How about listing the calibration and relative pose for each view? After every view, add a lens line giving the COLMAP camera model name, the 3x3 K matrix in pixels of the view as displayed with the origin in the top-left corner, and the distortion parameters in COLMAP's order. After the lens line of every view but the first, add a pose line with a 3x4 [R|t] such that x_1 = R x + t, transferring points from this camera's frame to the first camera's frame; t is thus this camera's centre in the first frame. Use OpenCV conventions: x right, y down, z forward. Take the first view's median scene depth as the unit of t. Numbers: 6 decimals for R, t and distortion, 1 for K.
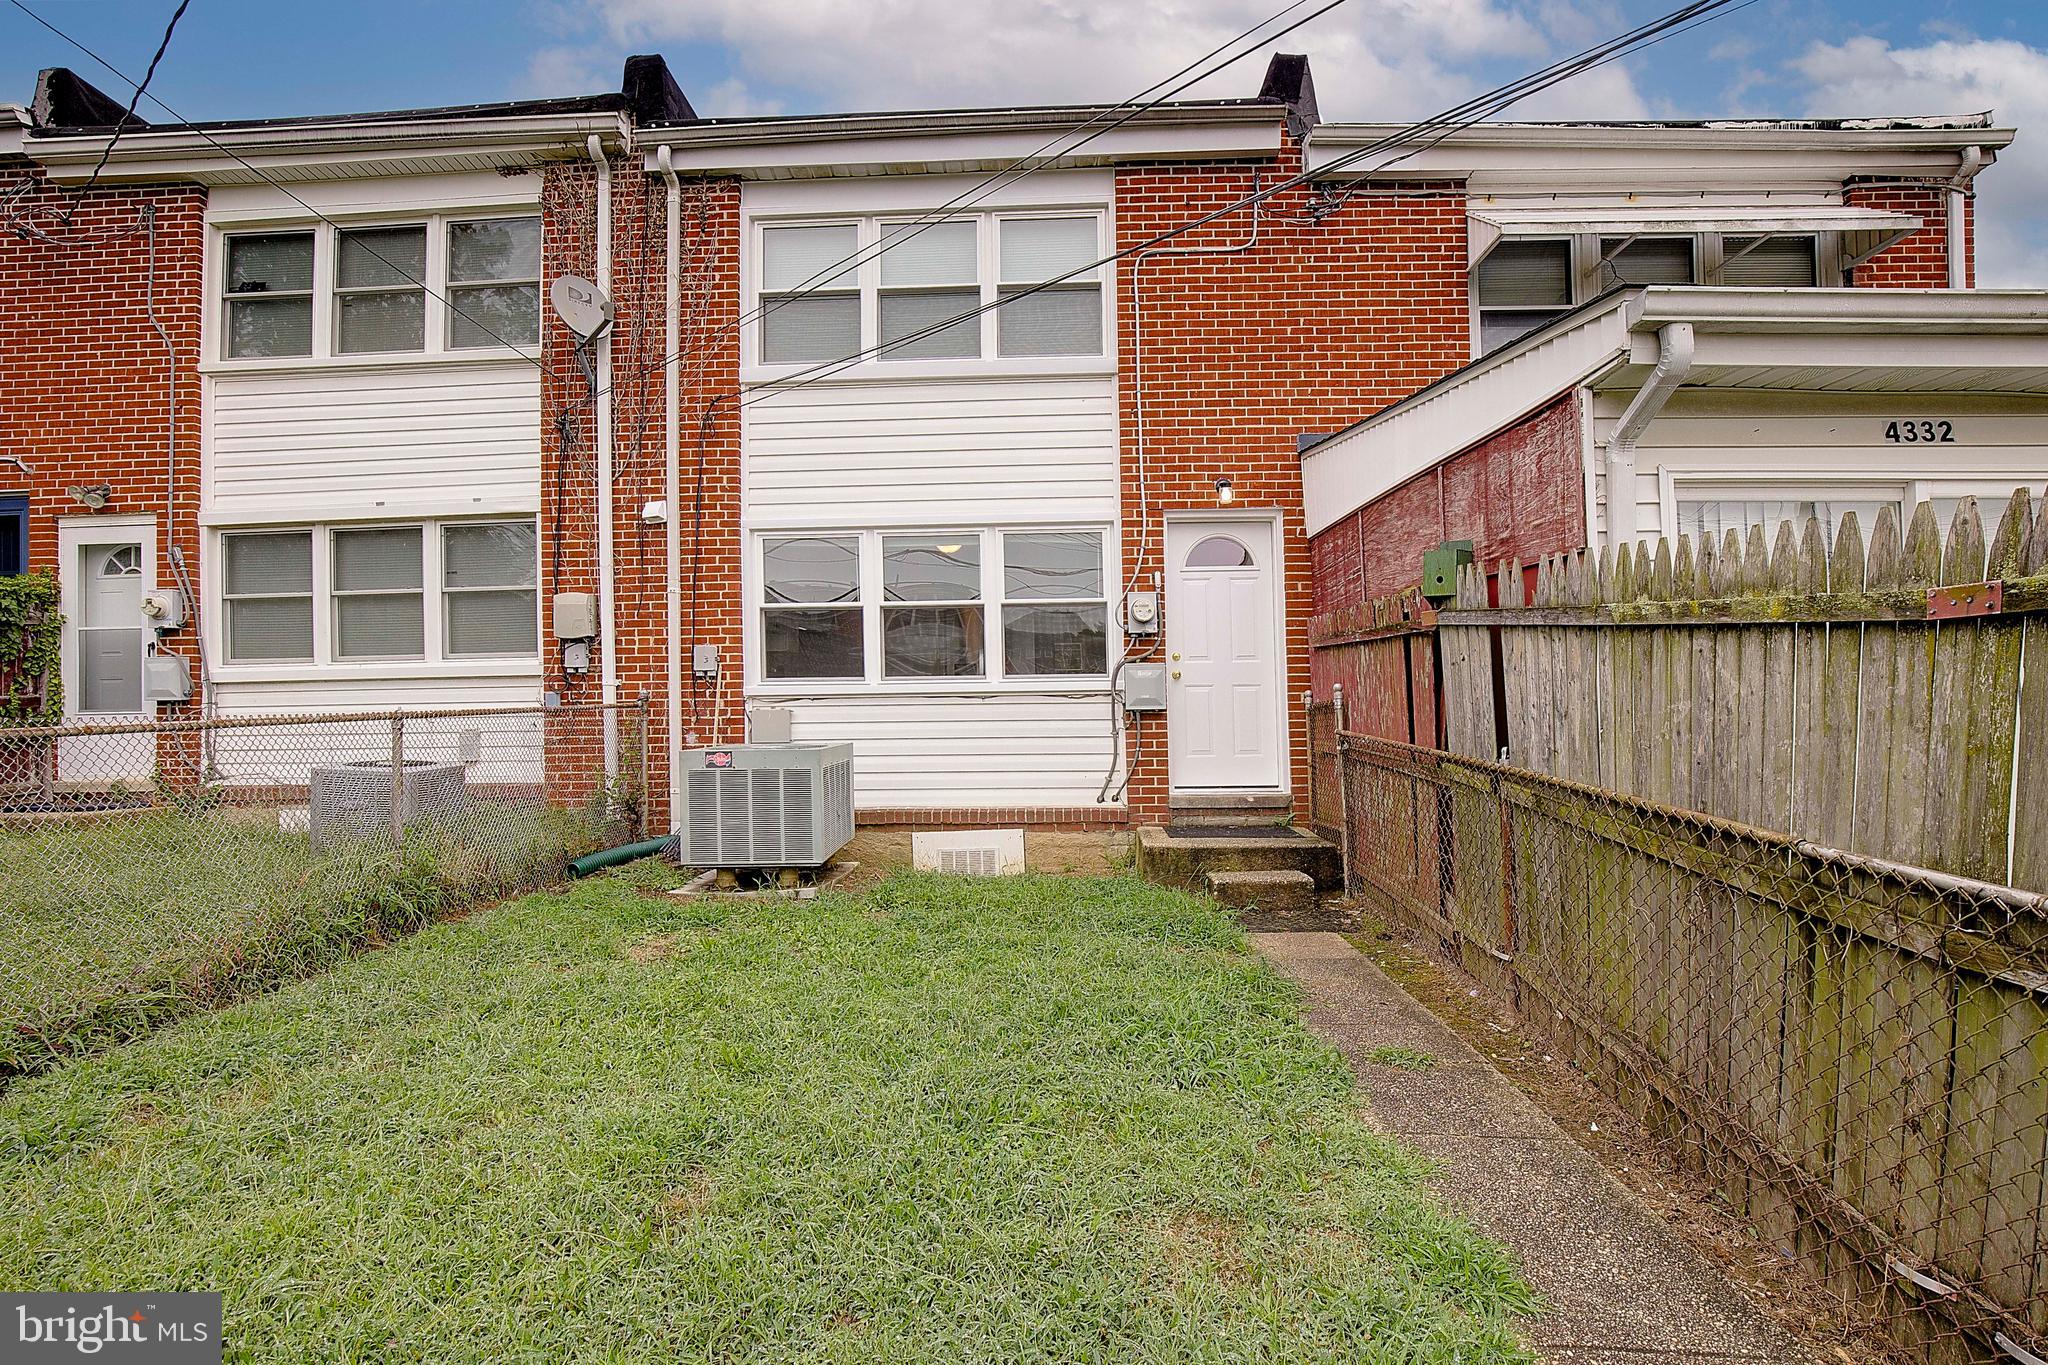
lens RADIAL K [[944.1, 0, 1029.2], [0, 944.1, 679.9], [0, 0, 1]] dist [-0.019768, 0.001351]
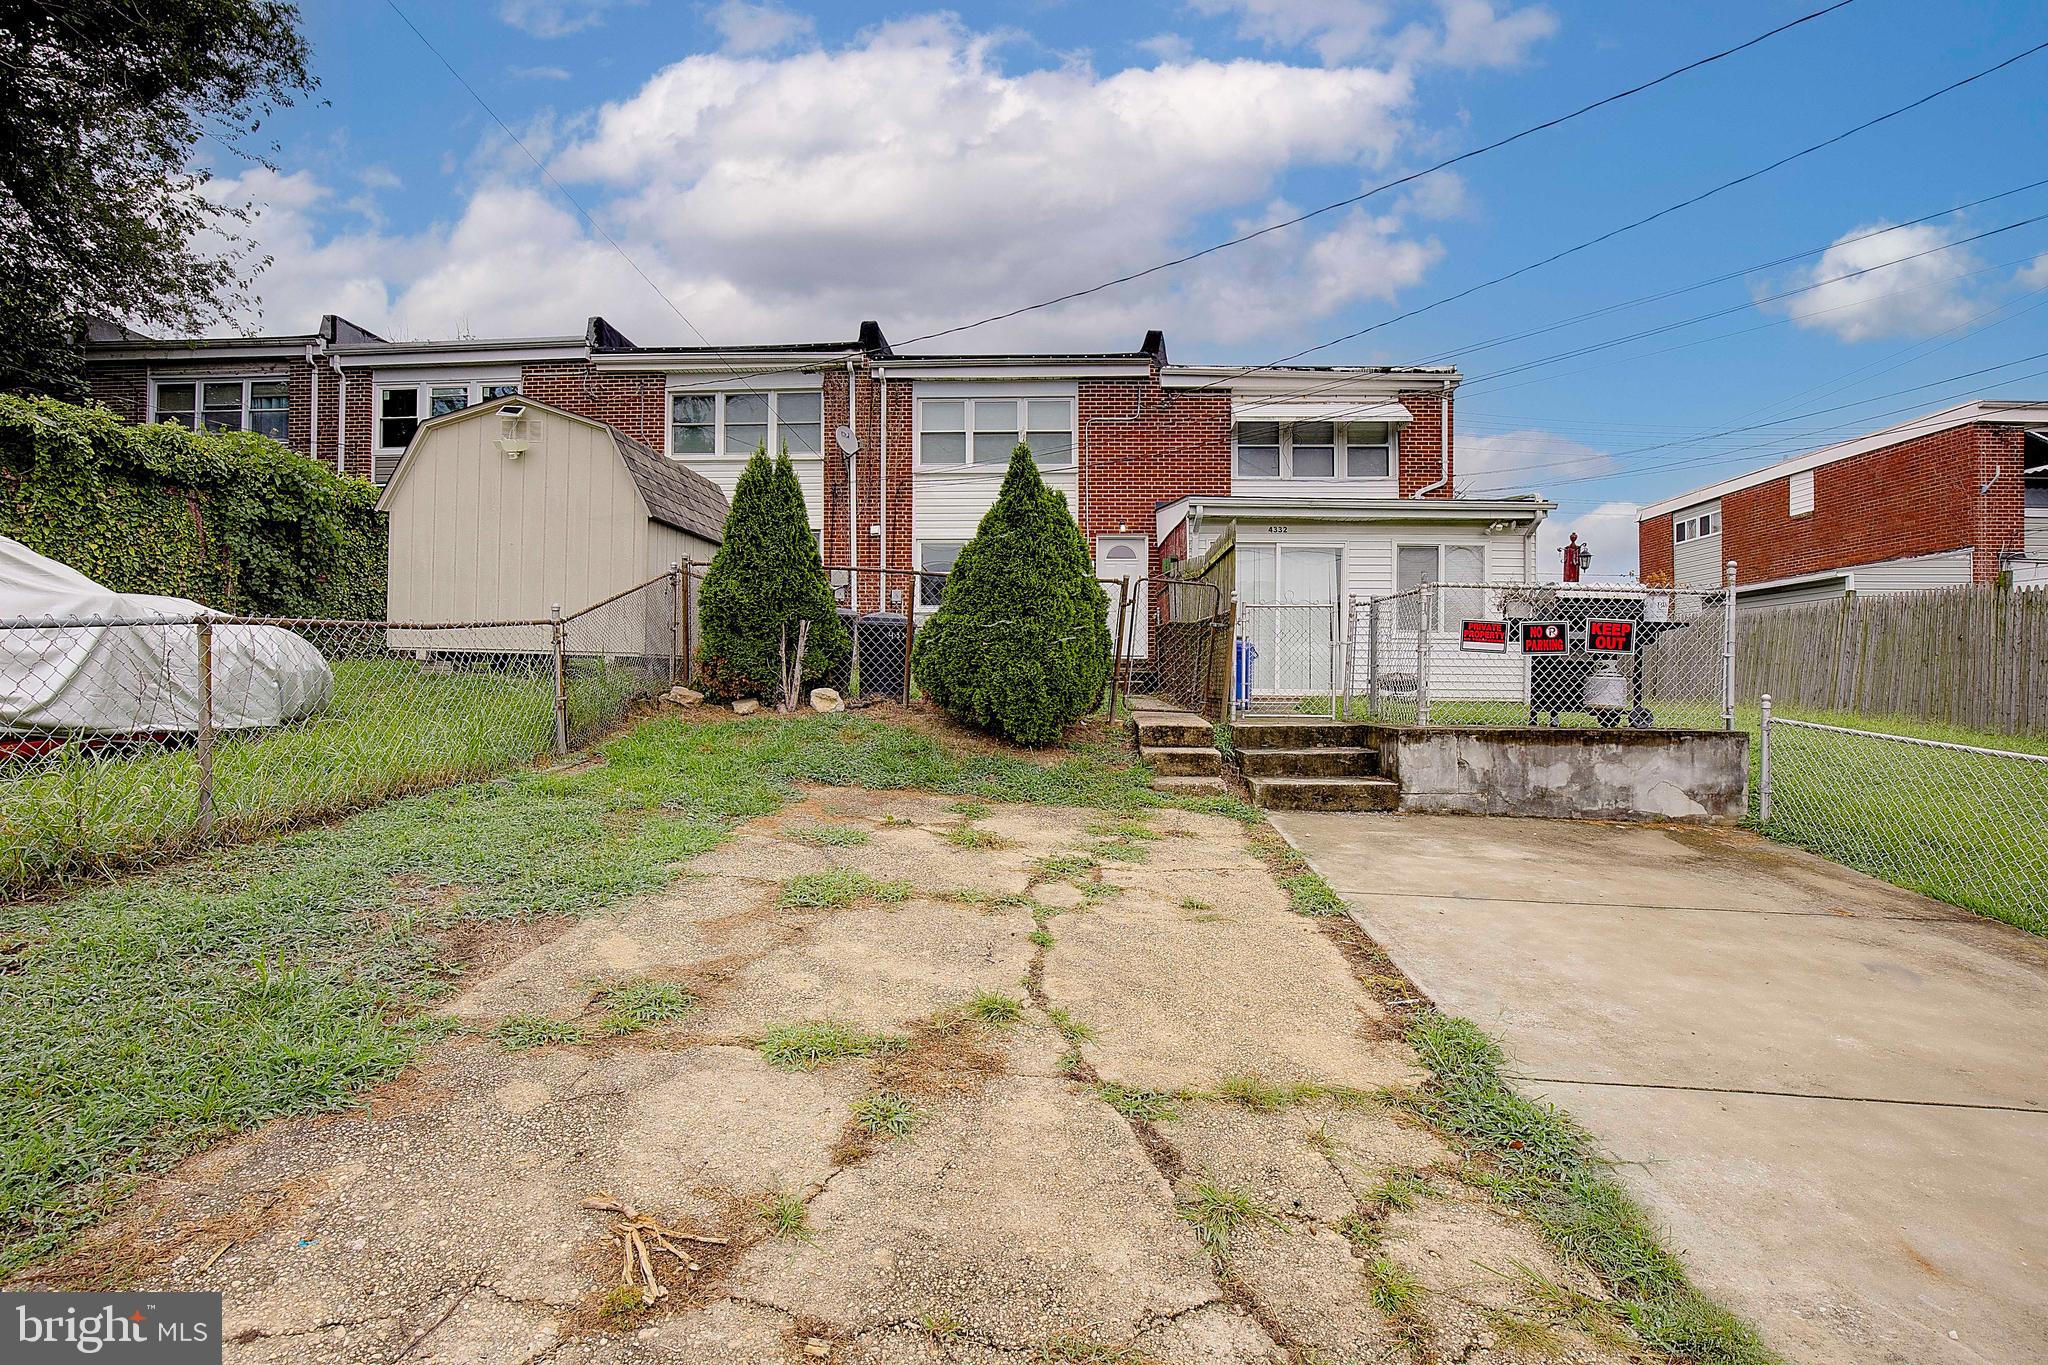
lens RADIAL K [[944.1, 0, 1028.2], [0, 944.1, 683.2], [0, 0, 1]] dist [-0.019768, 0.001351]
pose [[0.997088, 0.022938, -0.072723, 0.147253], [-0.018577, 0.998020, 0.060090, 0.046627], [0.073957, -0.058564, 0.995540, -1.274377]]
